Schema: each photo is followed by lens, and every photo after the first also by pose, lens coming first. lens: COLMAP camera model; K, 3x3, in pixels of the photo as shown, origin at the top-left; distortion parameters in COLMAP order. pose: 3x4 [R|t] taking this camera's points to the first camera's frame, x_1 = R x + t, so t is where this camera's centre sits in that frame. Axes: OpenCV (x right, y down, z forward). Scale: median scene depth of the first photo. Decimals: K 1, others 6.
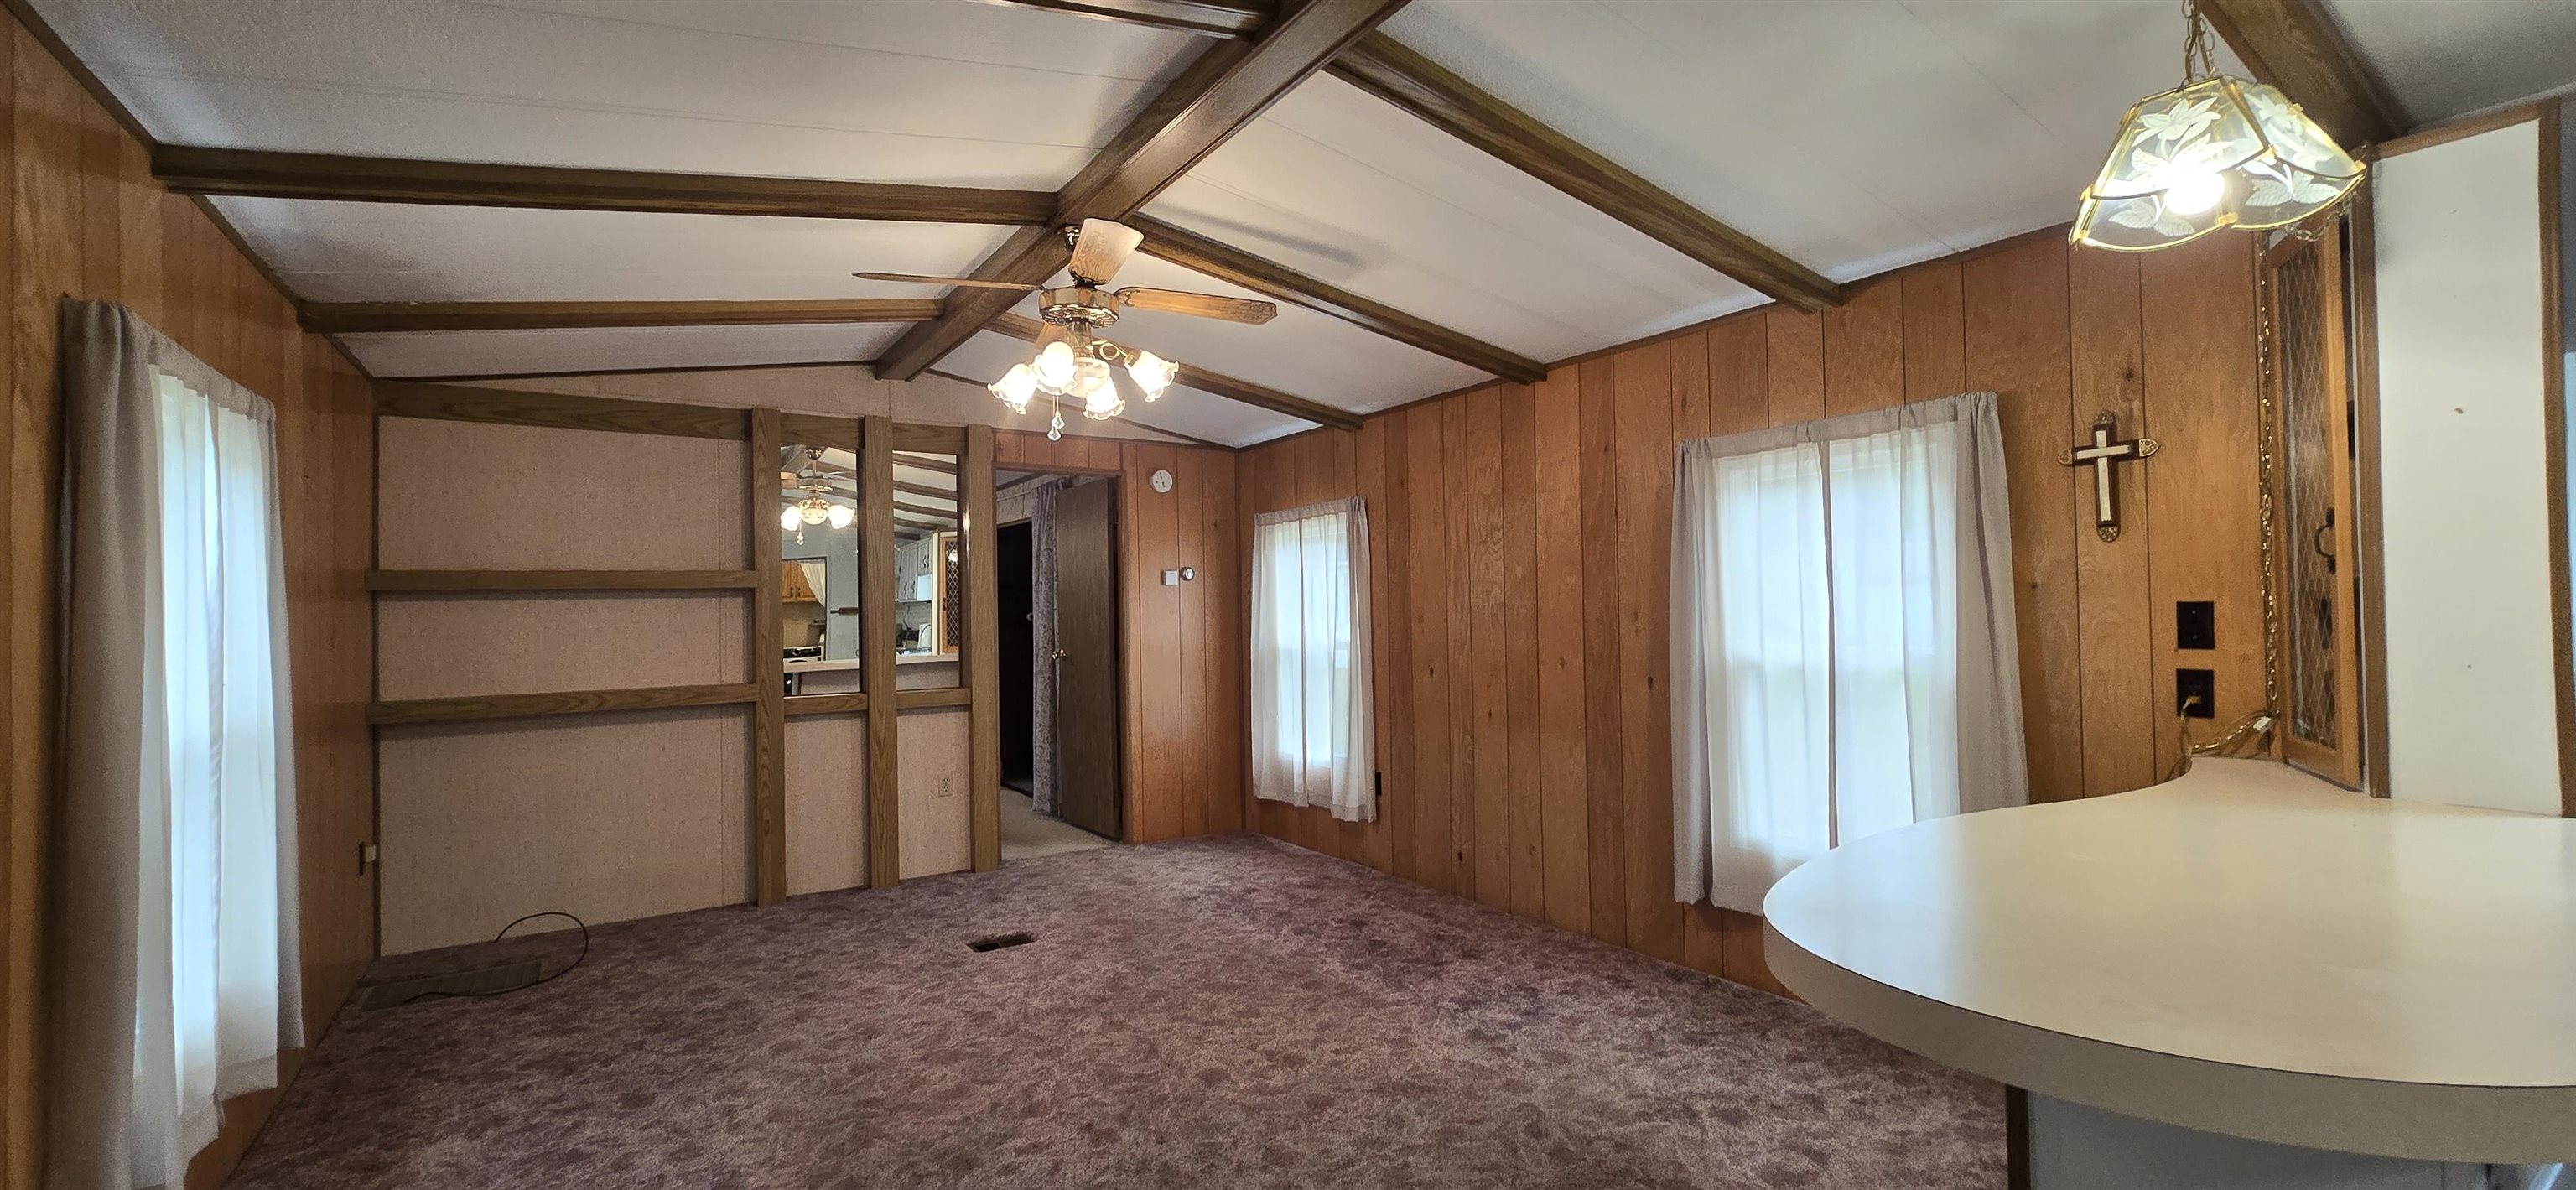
lens RADIAL K [[1042.1, 0, 1292.1], [0, 1042.1, 595.5], [0, 0, 1]] dist [-0.015171, 0.001141]
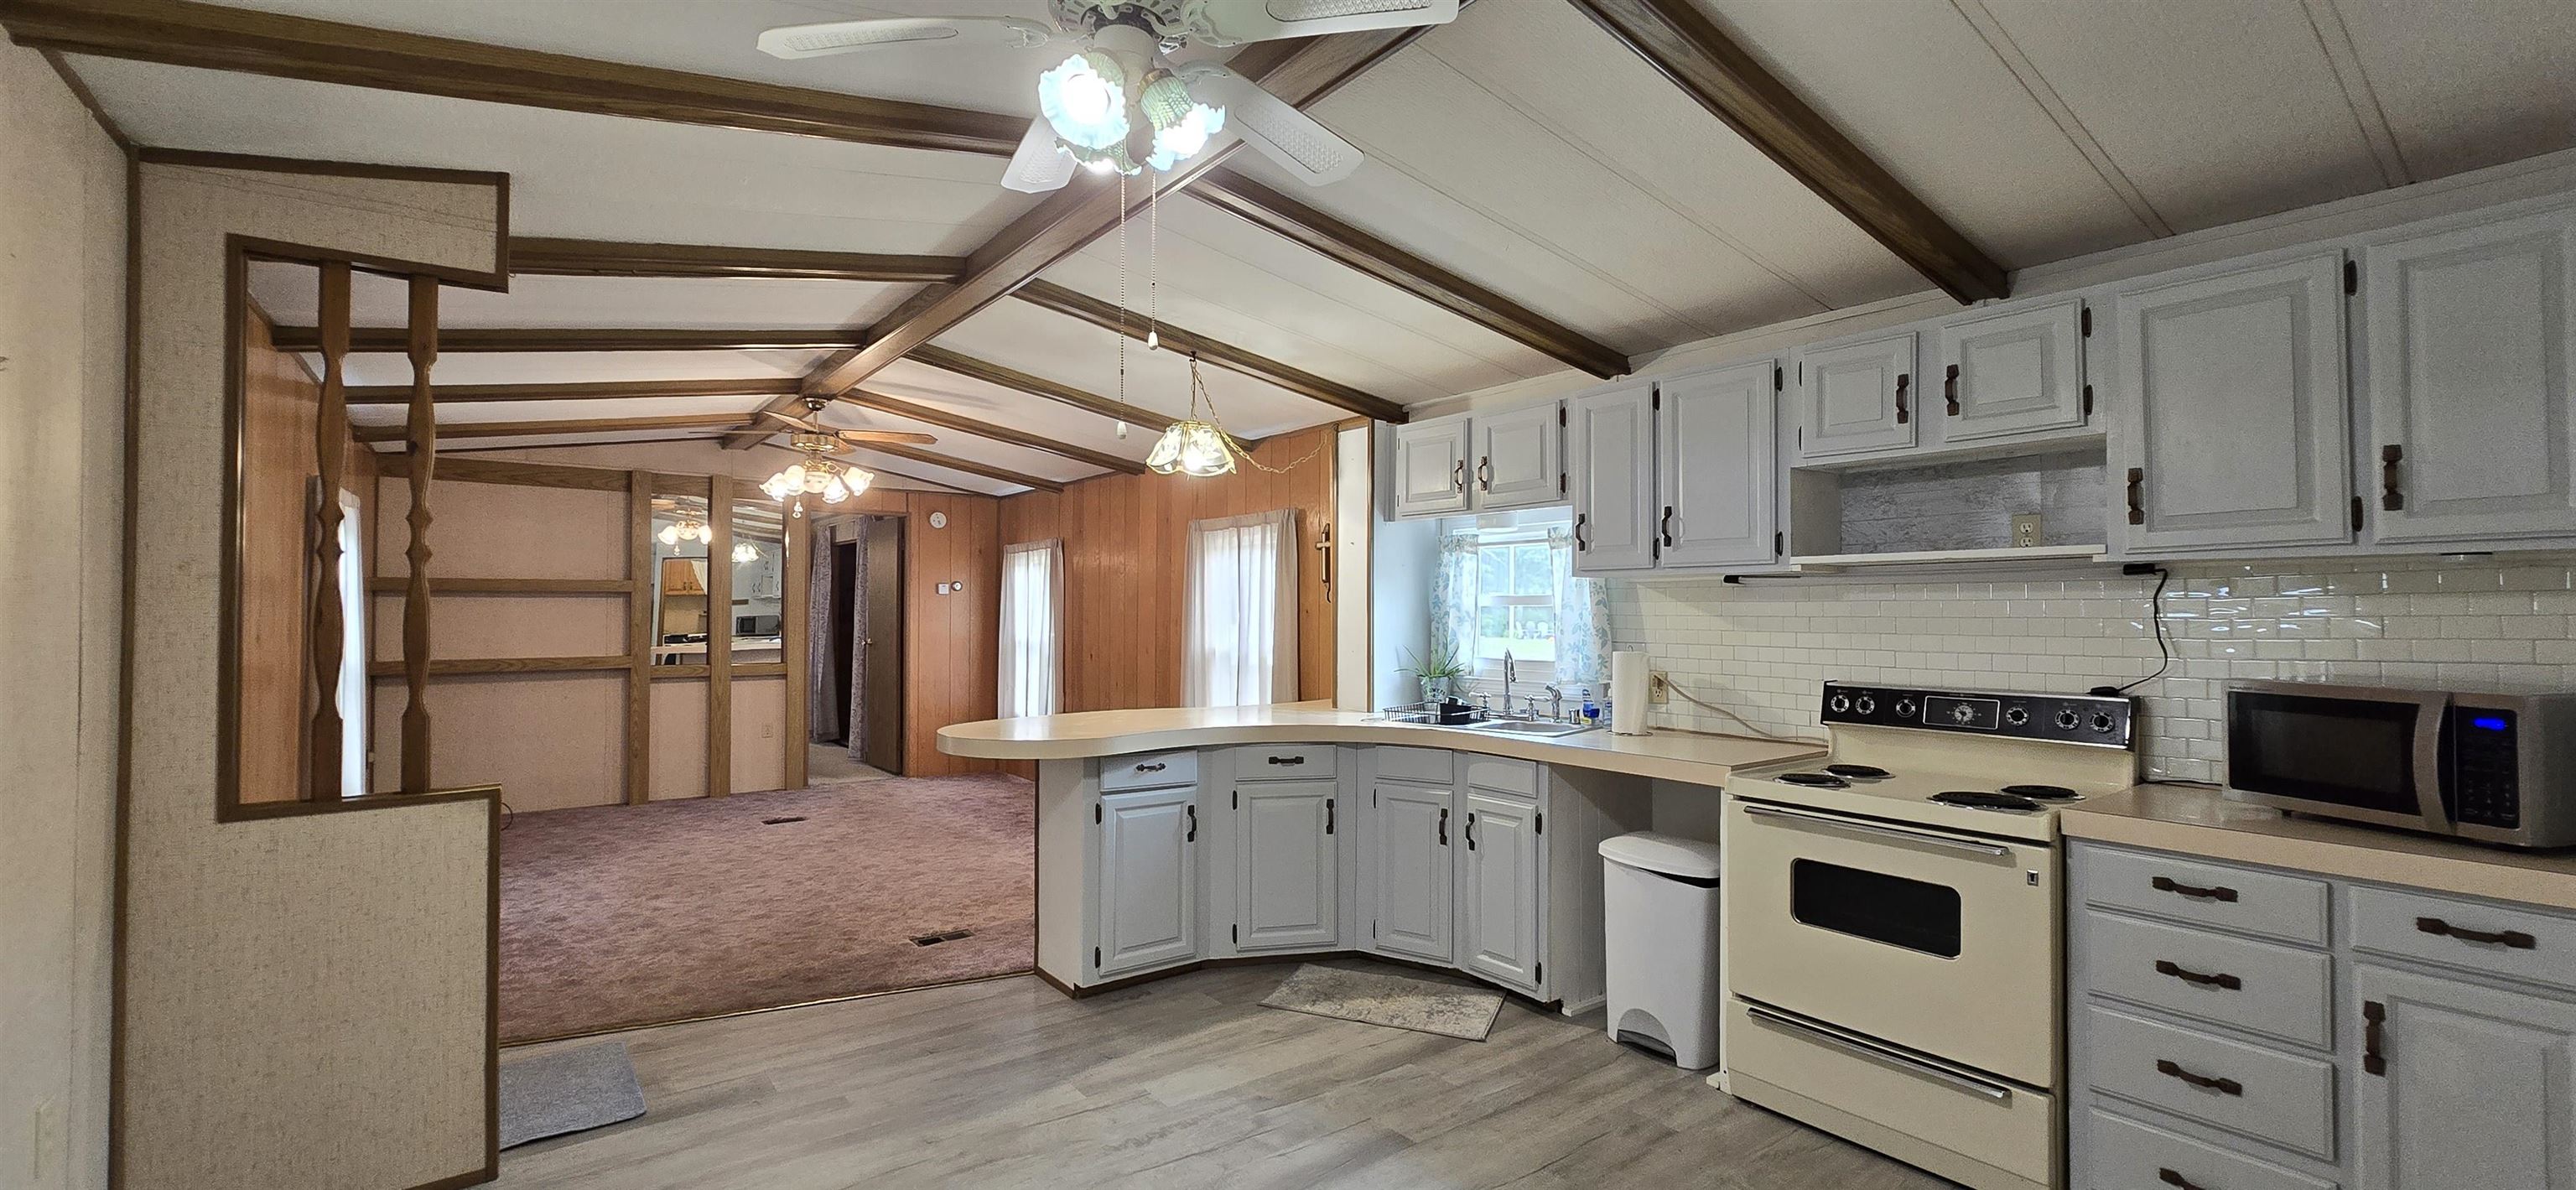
lens RADIAL K [[1042.1, 0, 1285.4], [0, 1042.1, 596.9], [0, 0, 1]] dist [-0.015171, 0.001141]
pose [[0.997796, 0.021764, 0.062693, 0.306070], [-0.021836, 0.999761, 0.000464, -0.020016], [-0.062668, -0.001832, 0.998033, -0.509520]]
